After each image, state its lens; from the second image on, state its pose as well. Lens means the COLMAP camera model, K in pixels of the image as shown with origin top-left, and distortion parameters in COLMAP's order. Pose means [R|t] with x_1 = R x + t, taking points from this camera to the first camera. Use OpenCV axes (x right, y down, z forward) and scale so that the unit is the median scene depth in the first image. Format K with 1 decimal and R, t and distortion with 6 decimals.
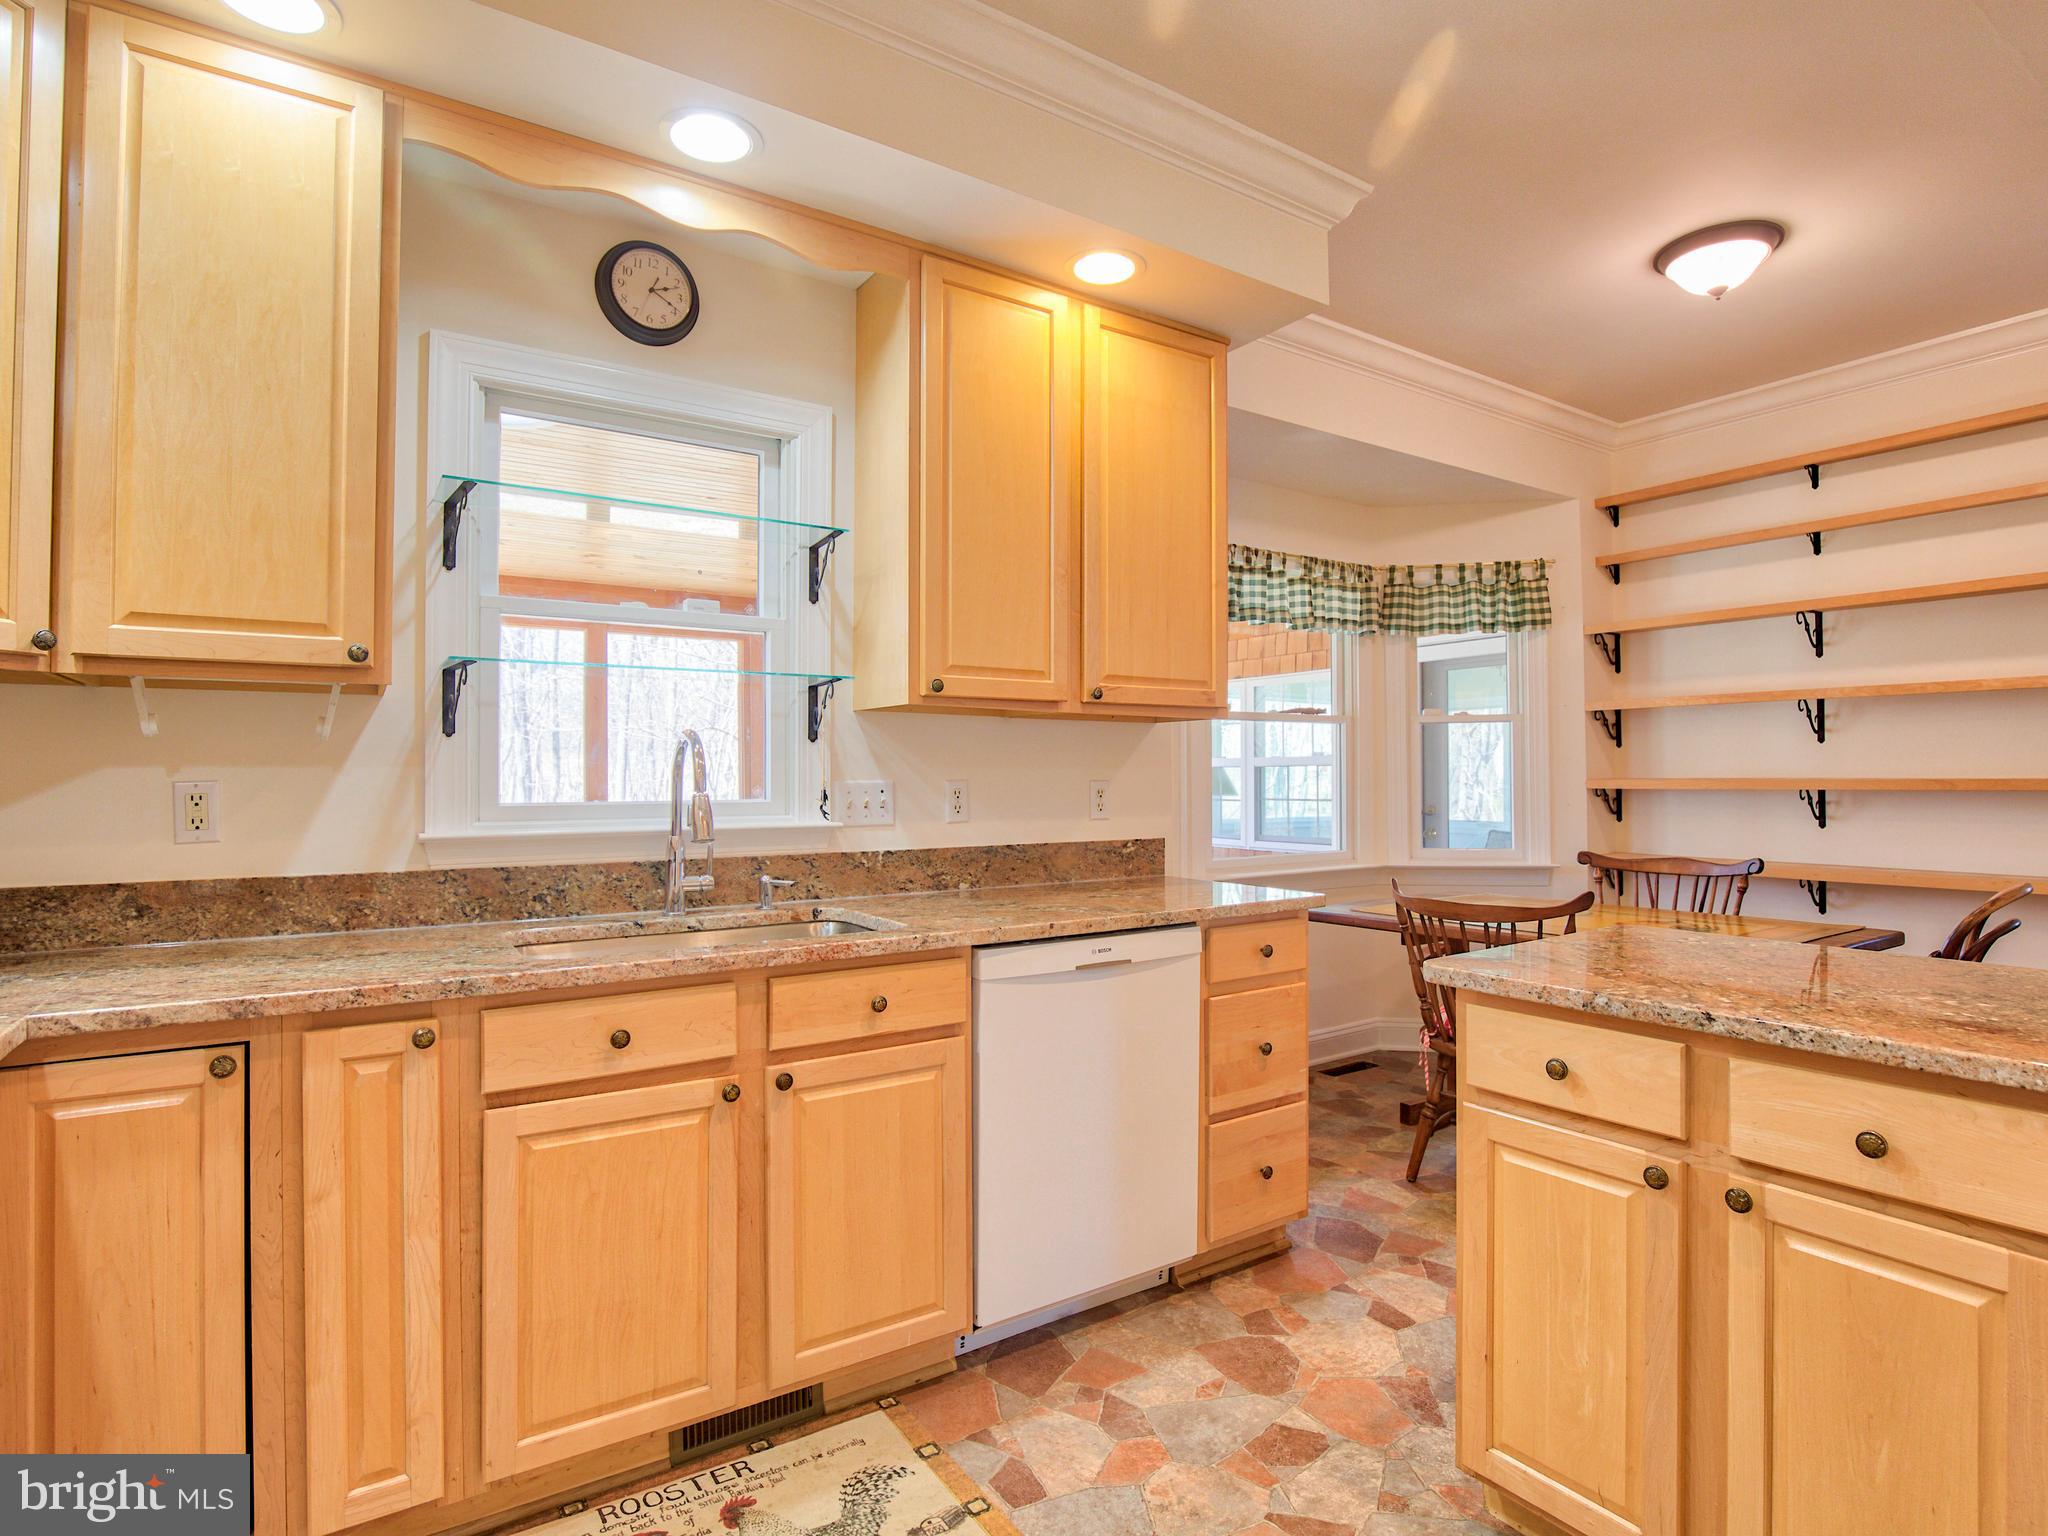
lens RADIAL K [[1055.0, 0, 1033.6], [0, 1055.0, 762.4], [0, 0, 1]] dist [-0.031443, 0.000471]
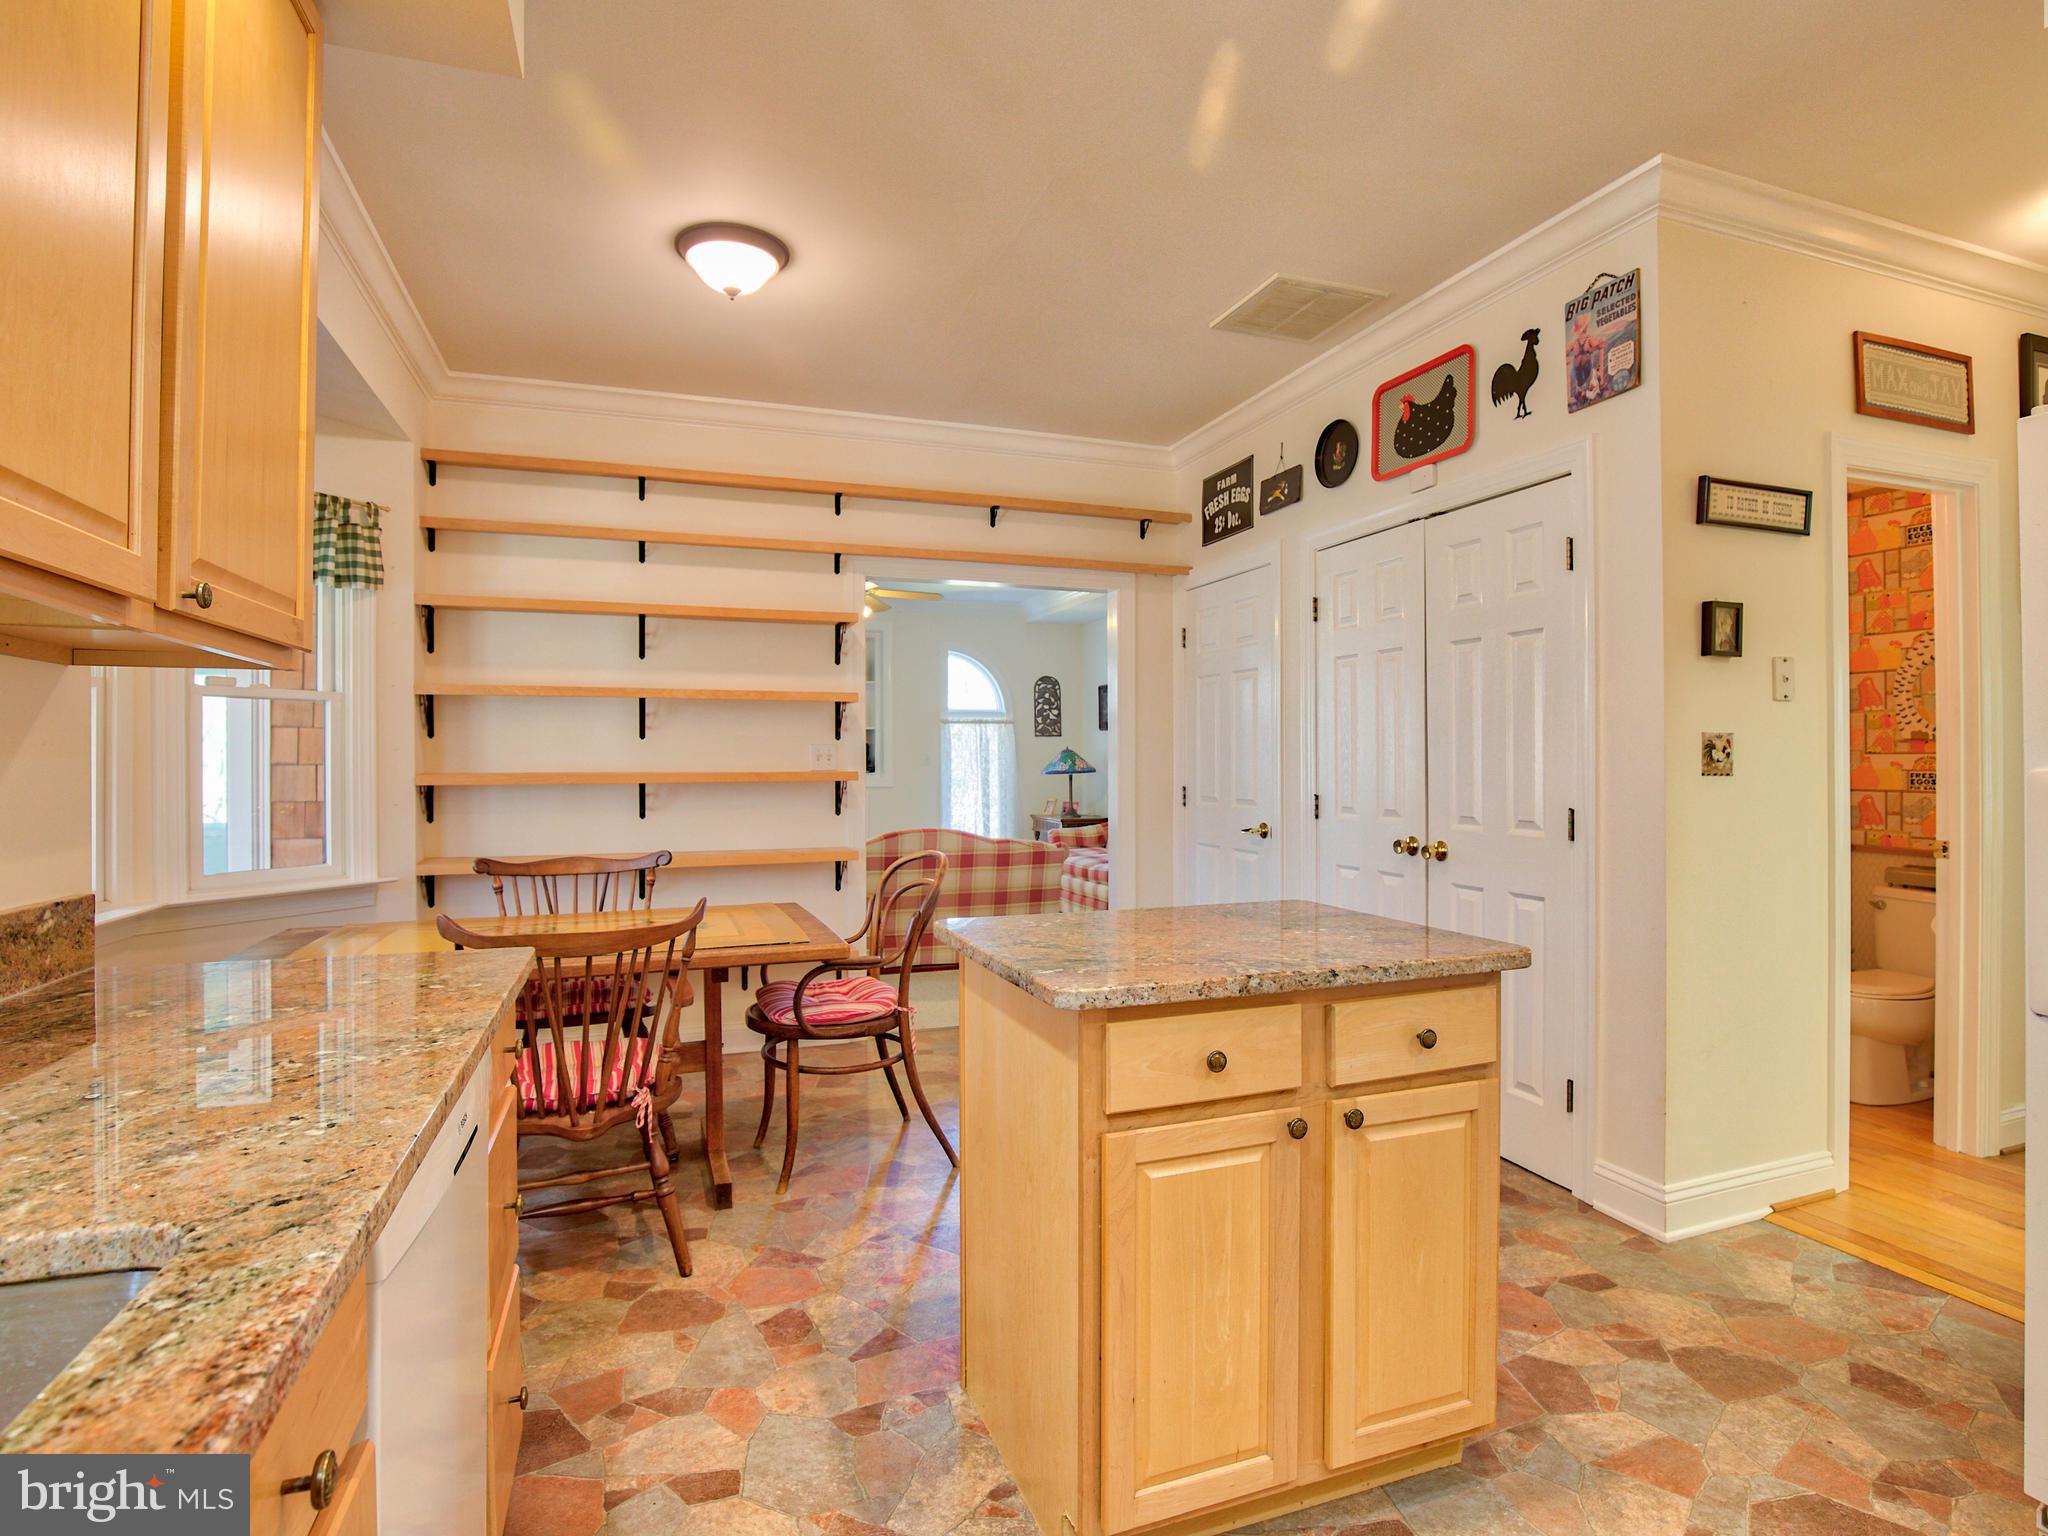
lens RADIAL K [[1059.9, 0, 1037.6], [0, 1059.9, 761.3], [0, 0, 1]] dist [-0.032907, 0.006557]
pose [[0.241688, 0.006206, 0.970334, -0.243594], [-0.009871, 0.999944, -0.003936, 0.005026], [-0.970304, -0.008626, 0.241736, 0.426445]]
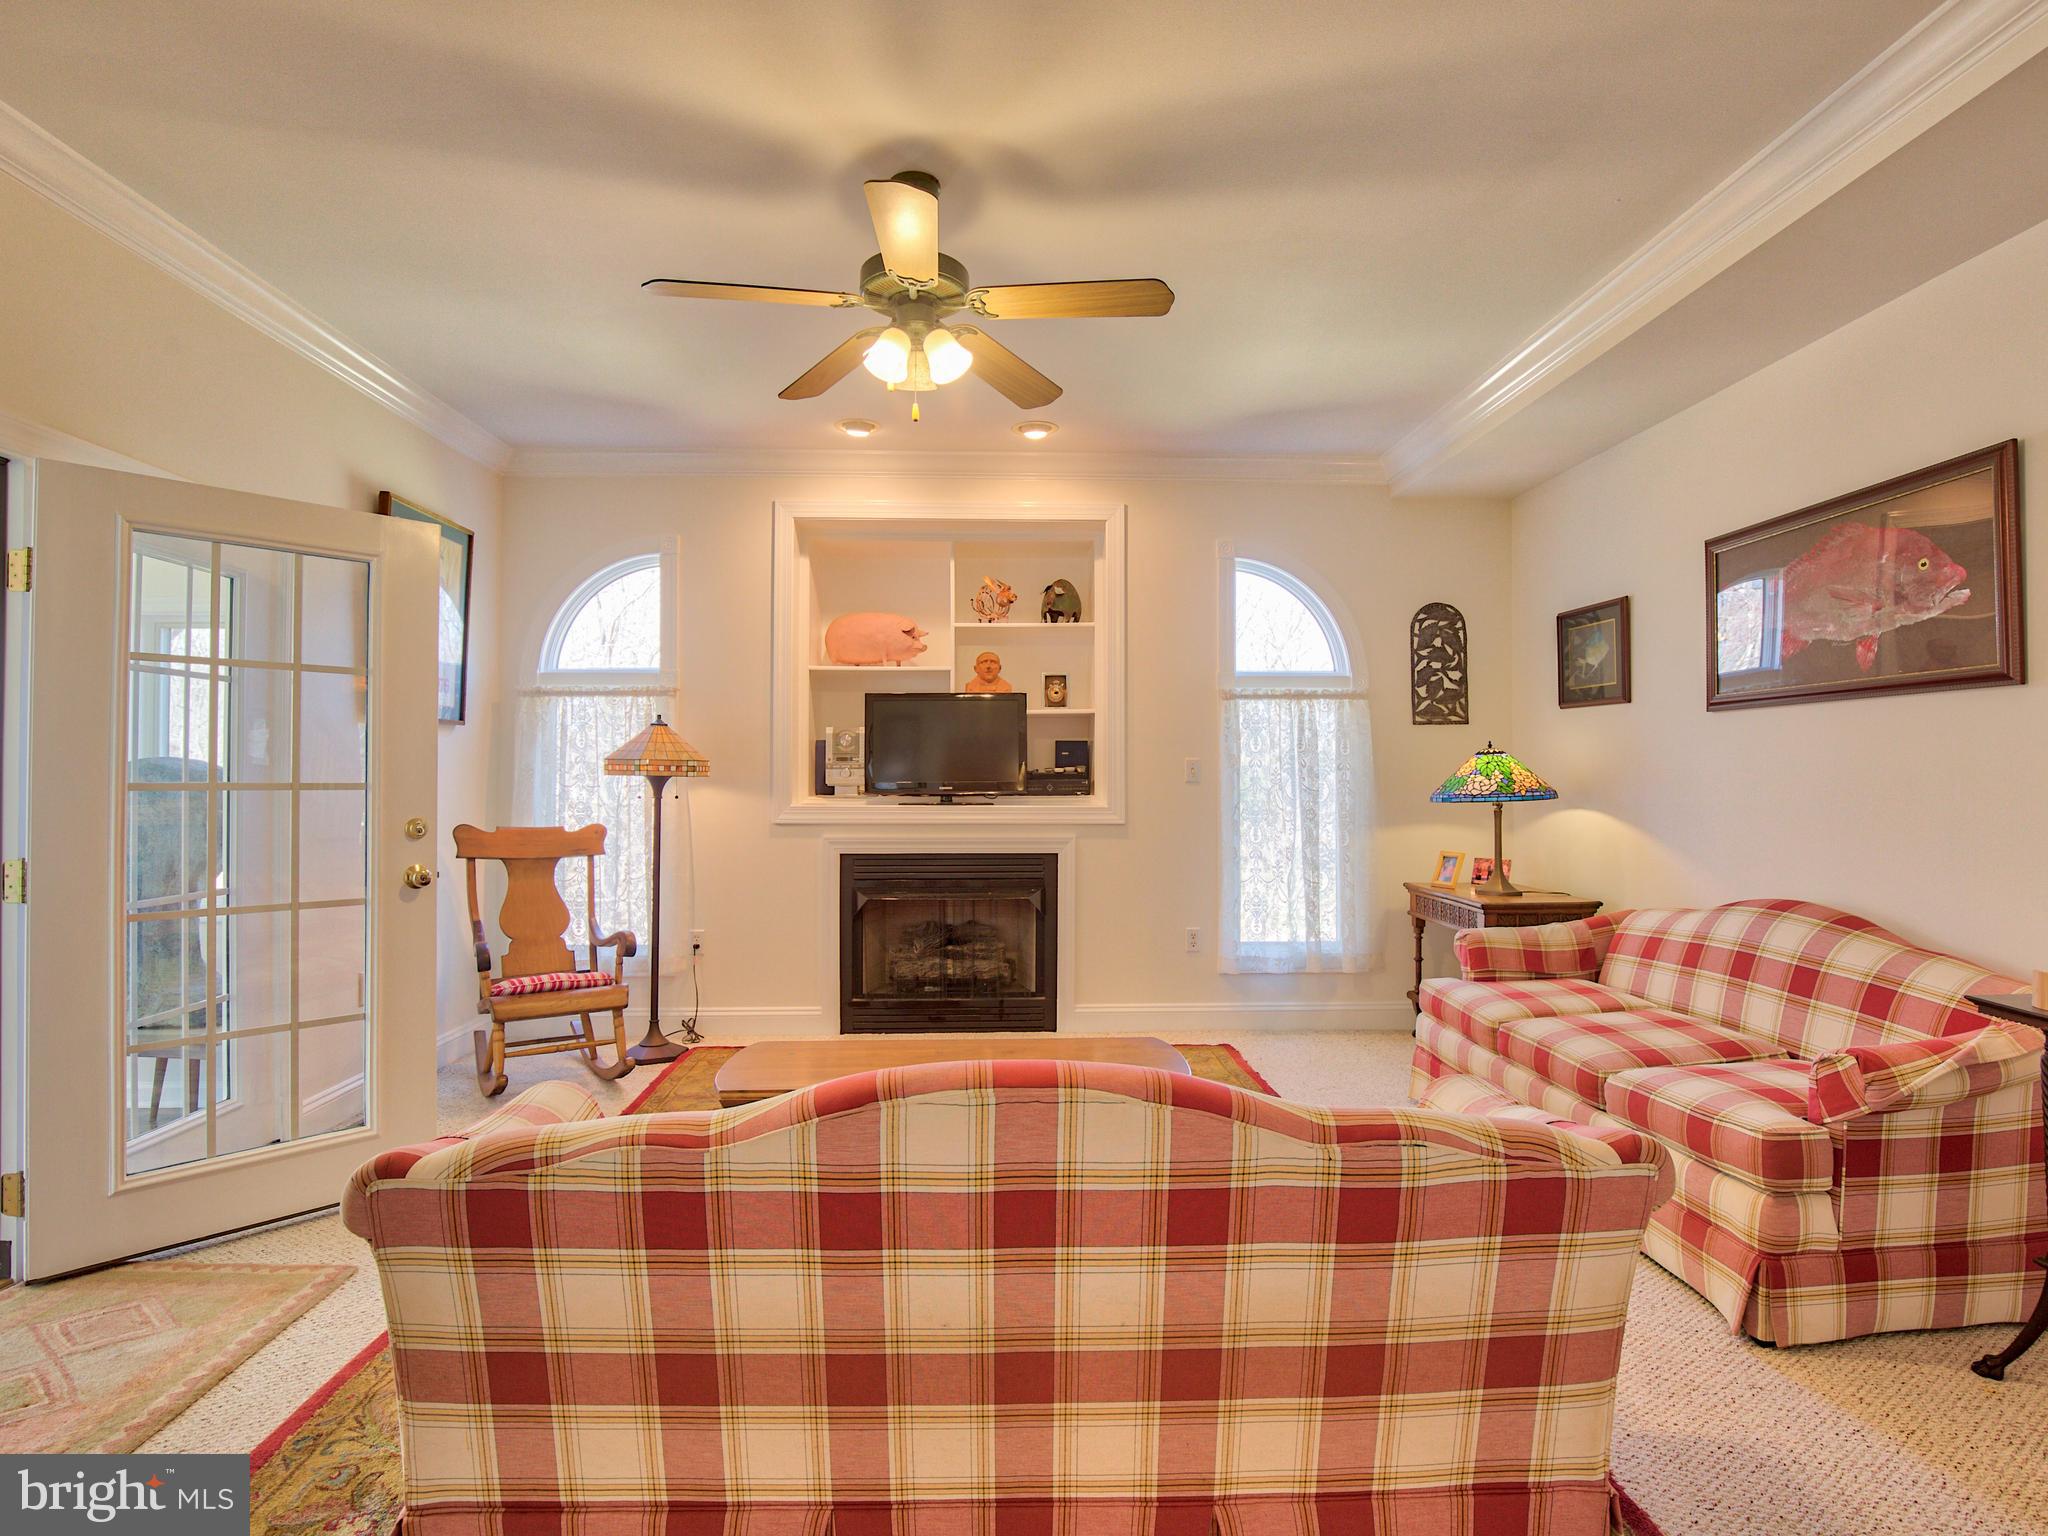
lens RADIAL K [[1055.0, 0, 1033.6], [0, 1055.0, 762.4], [0, 0, 1]] dist [-0.031443, 0.000471]
pose [[0.530332, 0.018506, 0.847588, 1.206633], [-0.012513, 0.999824, -0.014001, 0.003598], [-0.847697, -0.003181, 0.530471, 0.849827]]
